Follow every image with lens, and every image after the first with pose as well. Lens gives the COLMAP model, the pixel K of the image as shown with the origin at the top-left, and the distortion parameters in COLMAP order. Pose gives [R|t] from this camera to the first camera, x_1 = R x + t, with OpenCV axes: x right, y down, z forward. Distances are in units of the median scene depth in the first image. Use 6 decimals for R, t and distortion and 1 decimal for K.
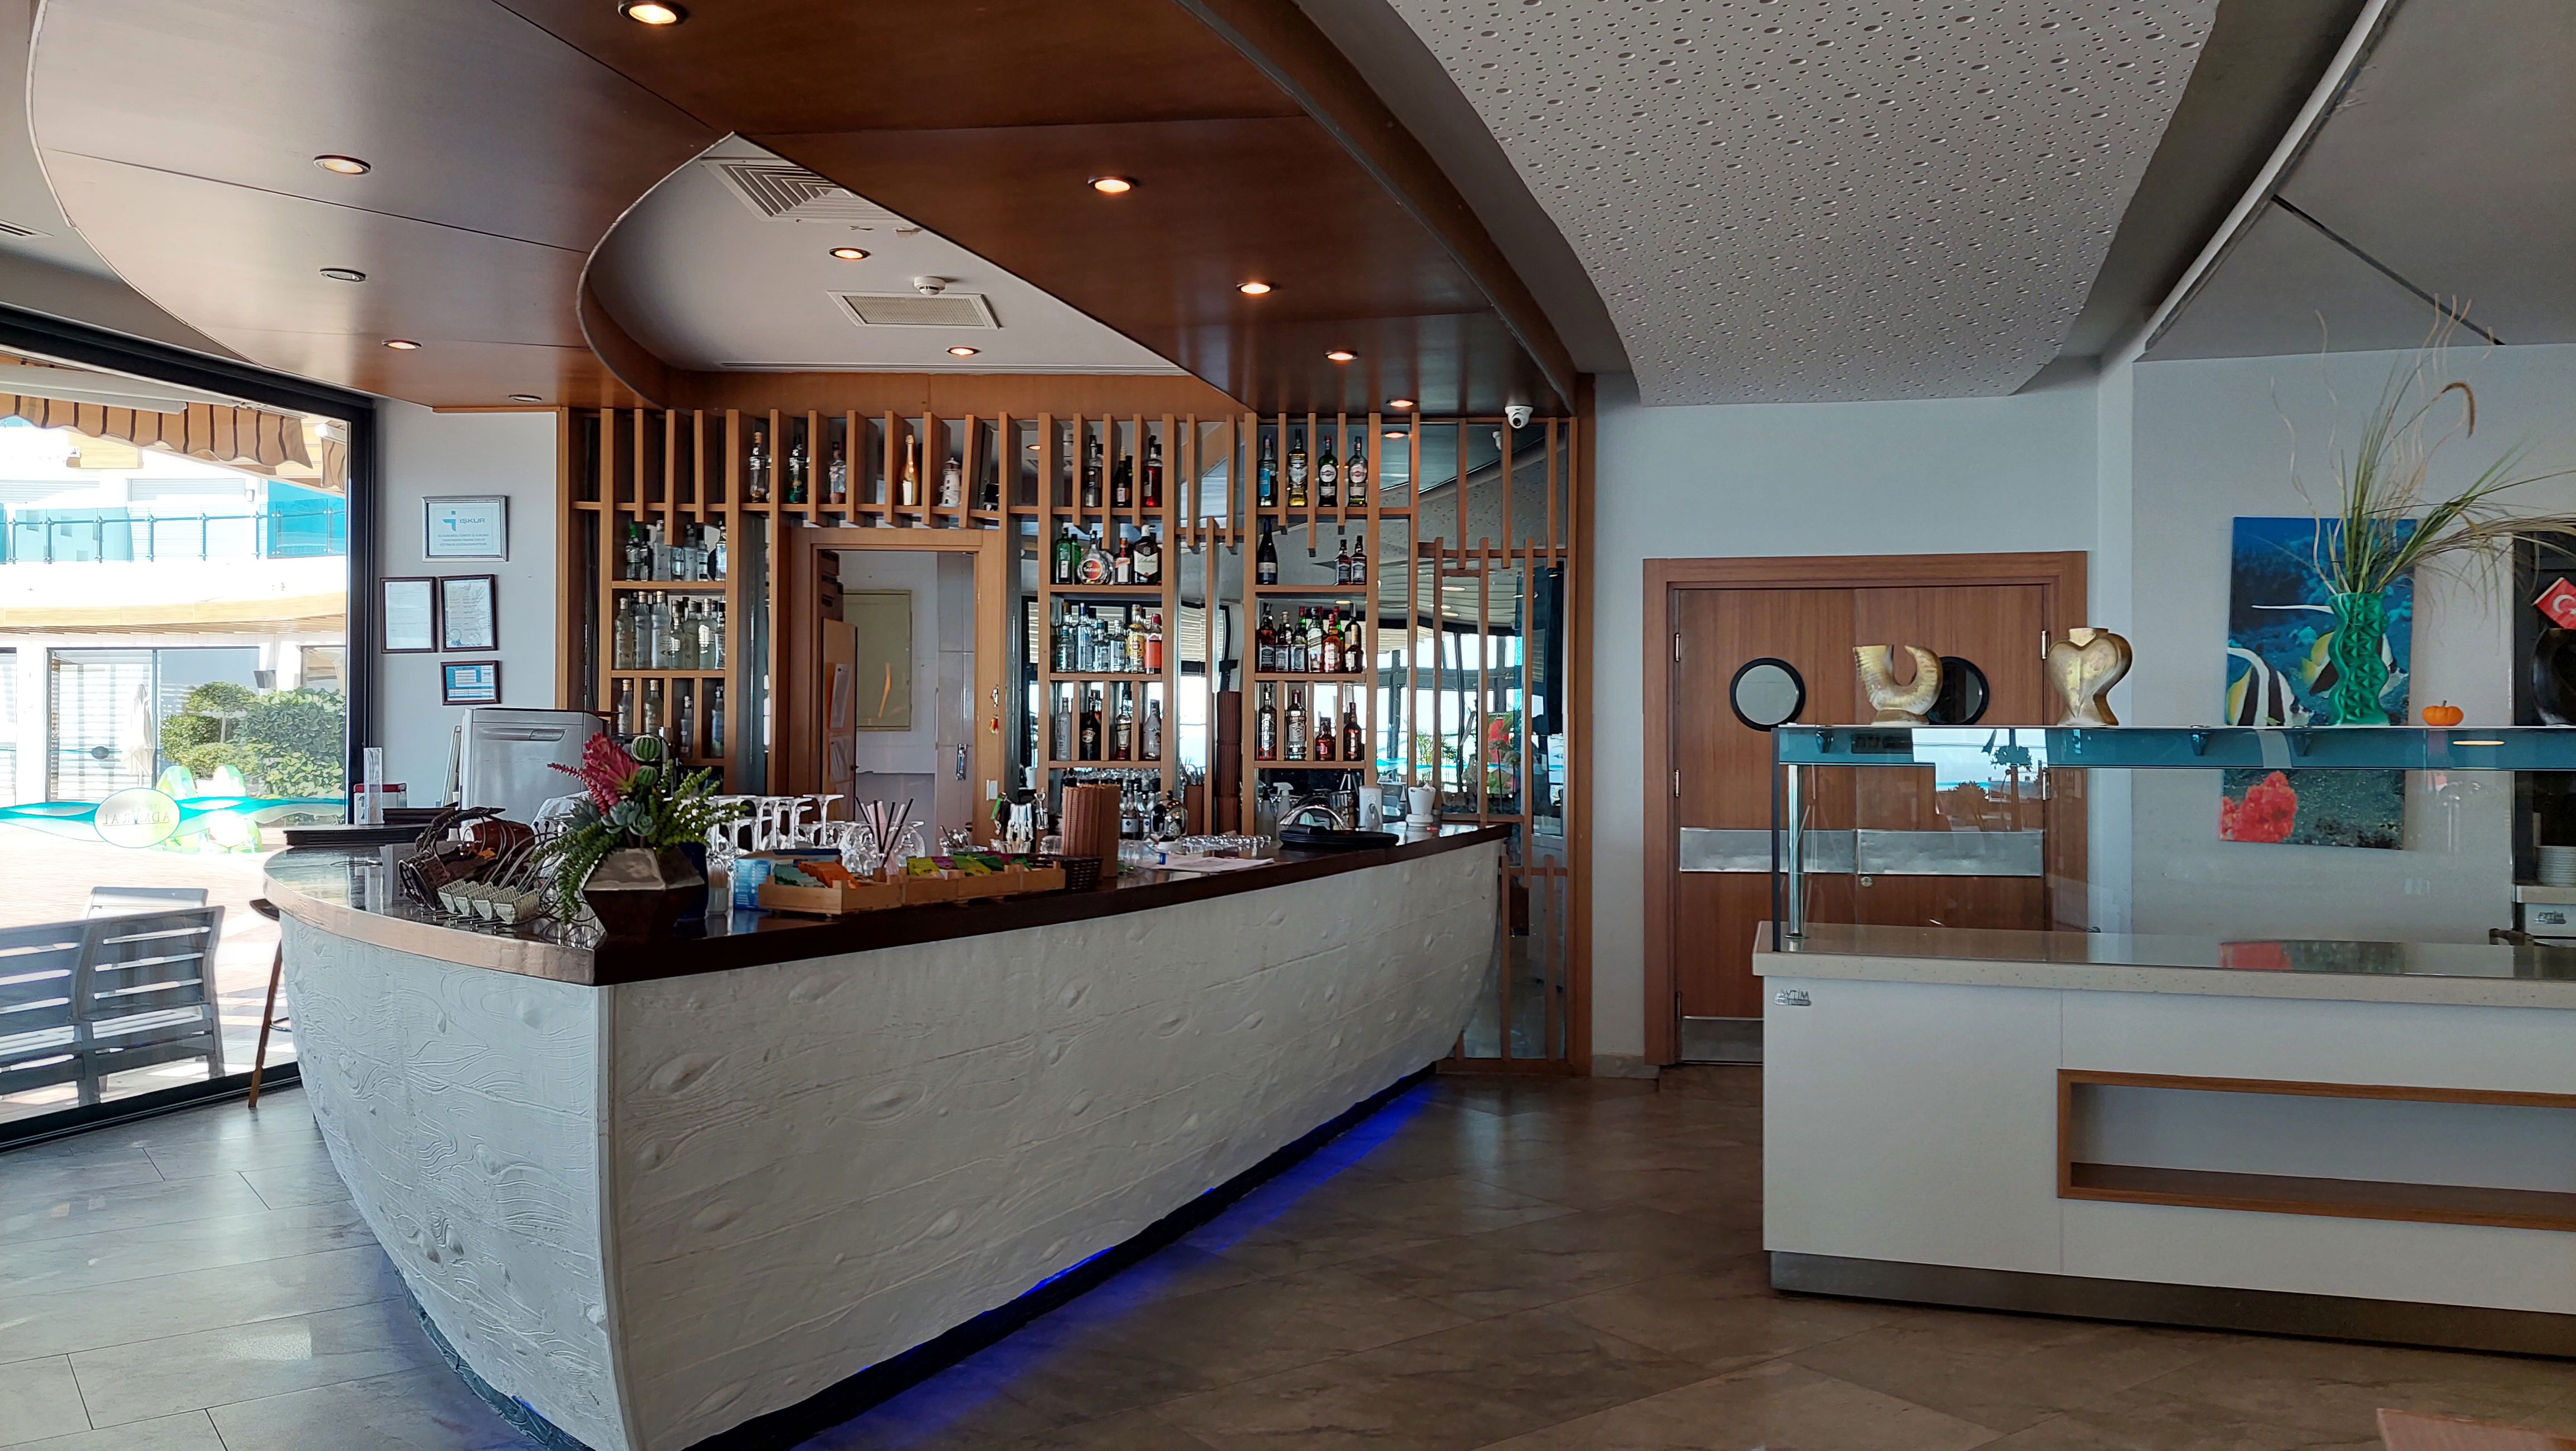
lens RADIAL K [[1919.1, 0, 1288.0], [0, 1919.1, 725.5], [0, 0, 1]] dist [0.122252, -0.112491]
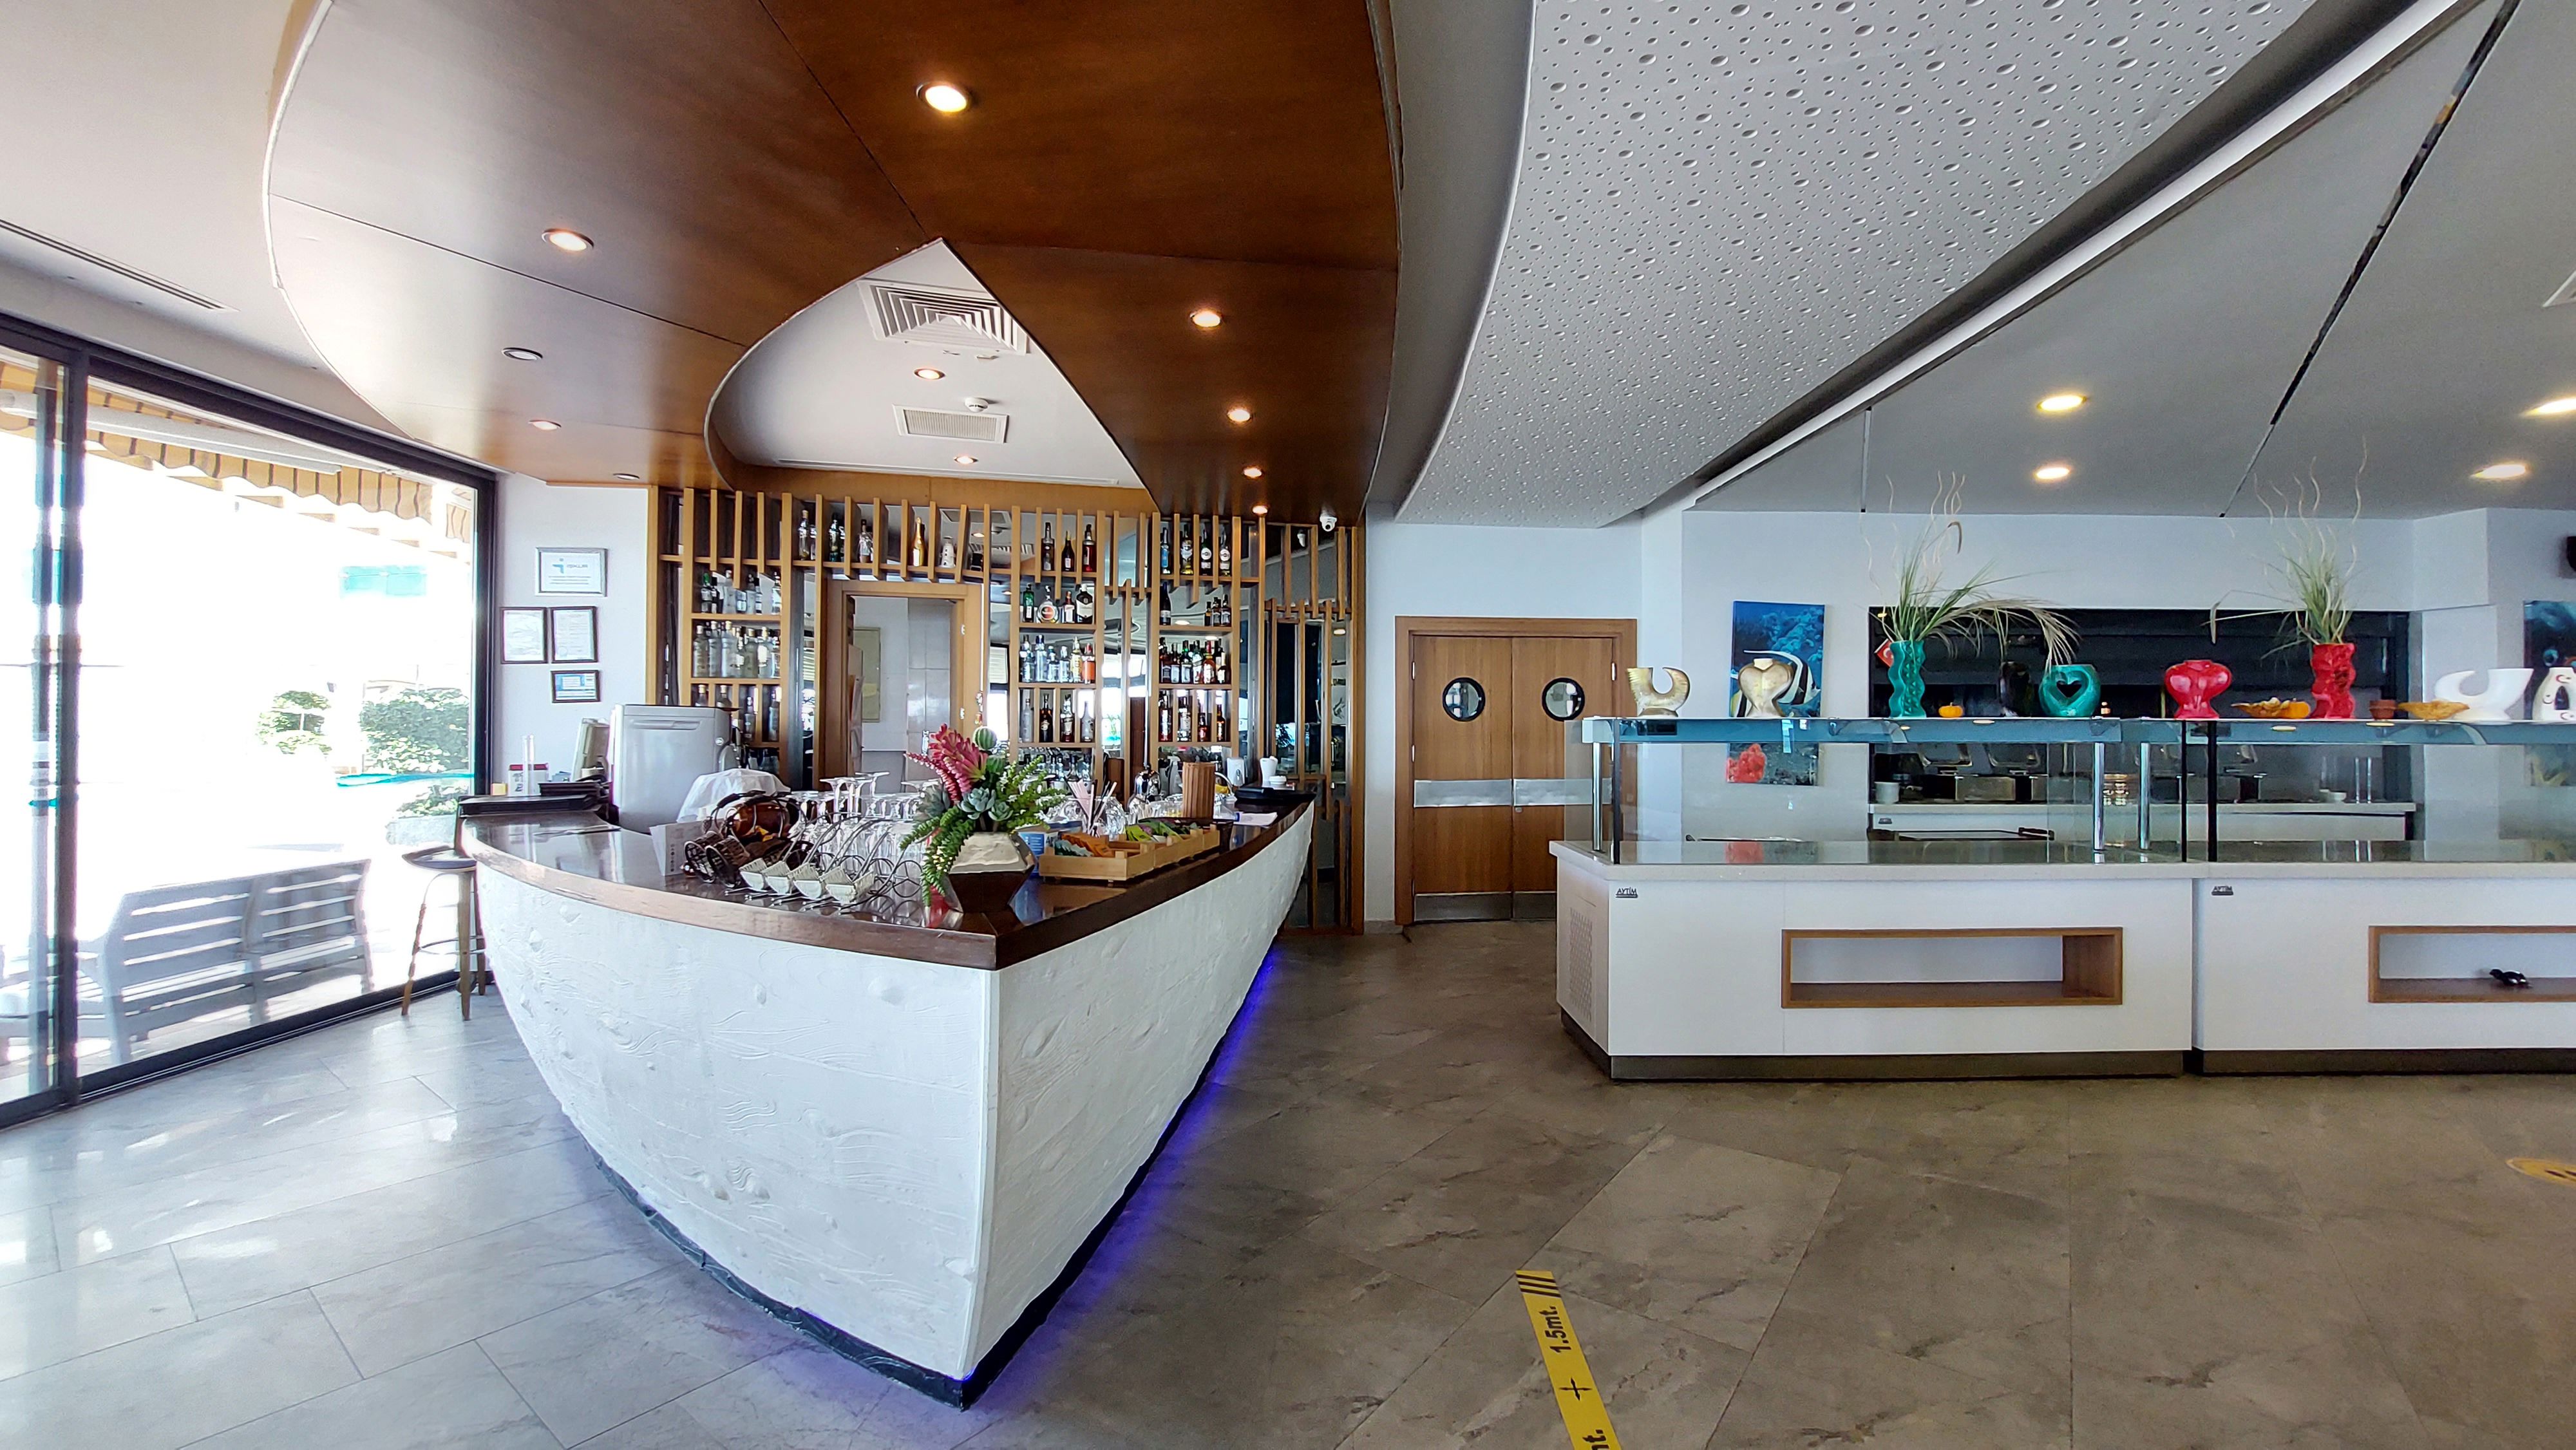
lens RADIAL K [[1050.4, 0, 1288.0], [0, 1050.4, 725.0], [0, 0, 1]] dist [-0.001488, 0.000059]
pose [[0.961824, -0.002019, 0.273661, -0.146238], [0.000301, 0.999980, 0.006322, 0.000294], [-0.273668, -0.005998, 0.961805, 0.169917]]
